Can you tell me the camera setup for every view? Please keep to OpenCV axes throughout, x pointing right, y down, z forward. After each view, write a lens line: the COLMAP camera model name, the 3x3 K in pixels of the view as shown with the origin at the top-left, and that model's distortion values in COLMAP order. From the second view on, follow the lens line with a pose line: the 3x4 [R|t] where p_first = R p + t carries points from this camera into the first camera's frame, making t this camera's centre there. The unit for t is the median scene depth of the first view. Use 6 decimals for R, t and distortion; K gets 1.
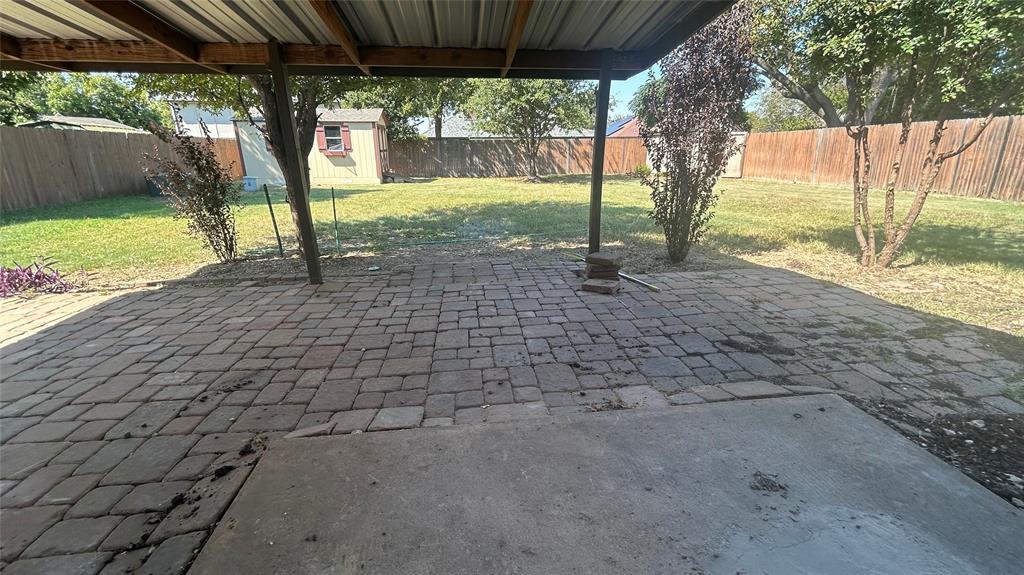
lens RADIAL K [[414.4, 0, 511.0], [0, 414.4, 288.3], [0, 0, 1]] dist [-0.000260, 0.000605]
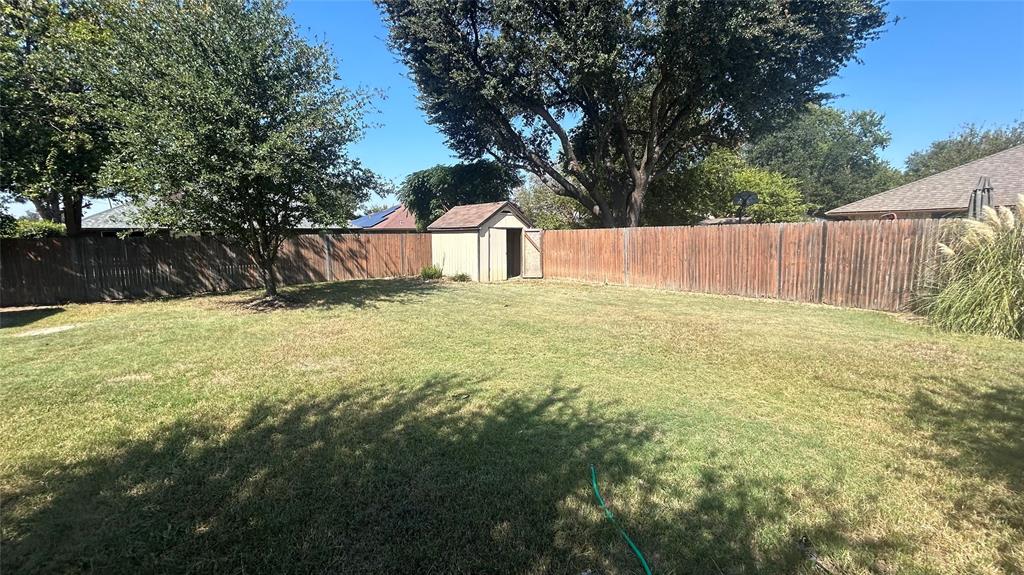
lens RADIAL K [[414.4, 0, 511.0], [0, 414.4, 288.3], [0, 0, 1]] dist [-0.000260, 0.000605]
pose [[0.851054, -0.069977, 0.520394, 0.039879], [0.171730, 0.973670, -0.149919, -0.135372], [-0.496201, 0.216956, 0.840663, 0.323681]]
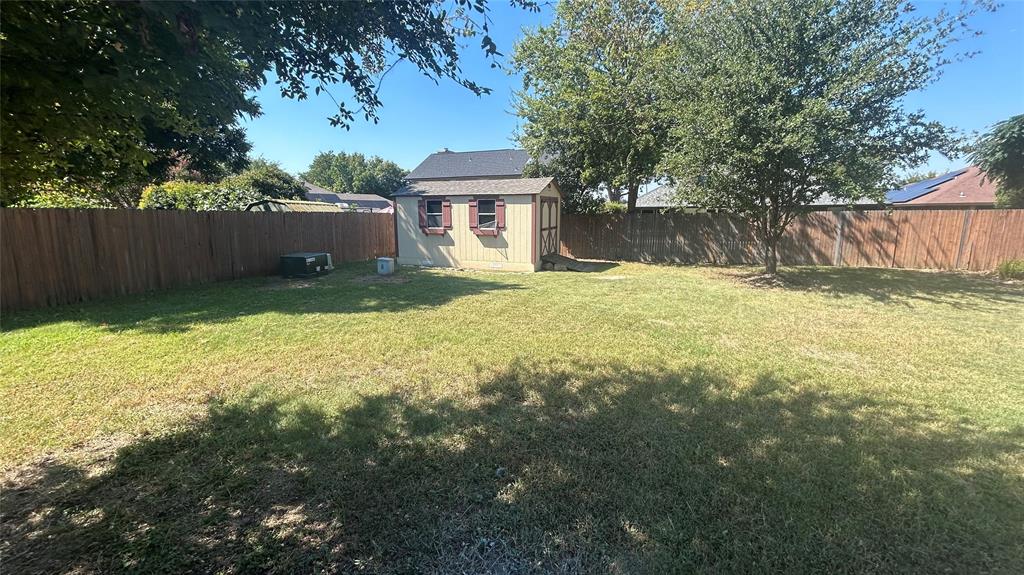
lens RADIAL K [[414.4, 0, 511.0], [0, 414.4, 288.3], [0, 0, 1]] dist [-0.000260, 0.000605]
pose [[0.871646, 0.086577, -0.482429, 0.019258], [-0.157172, 0.981669, -0.107806, -0.131632], [0.464252, 0.169793, 0.869276, 0.320363]]
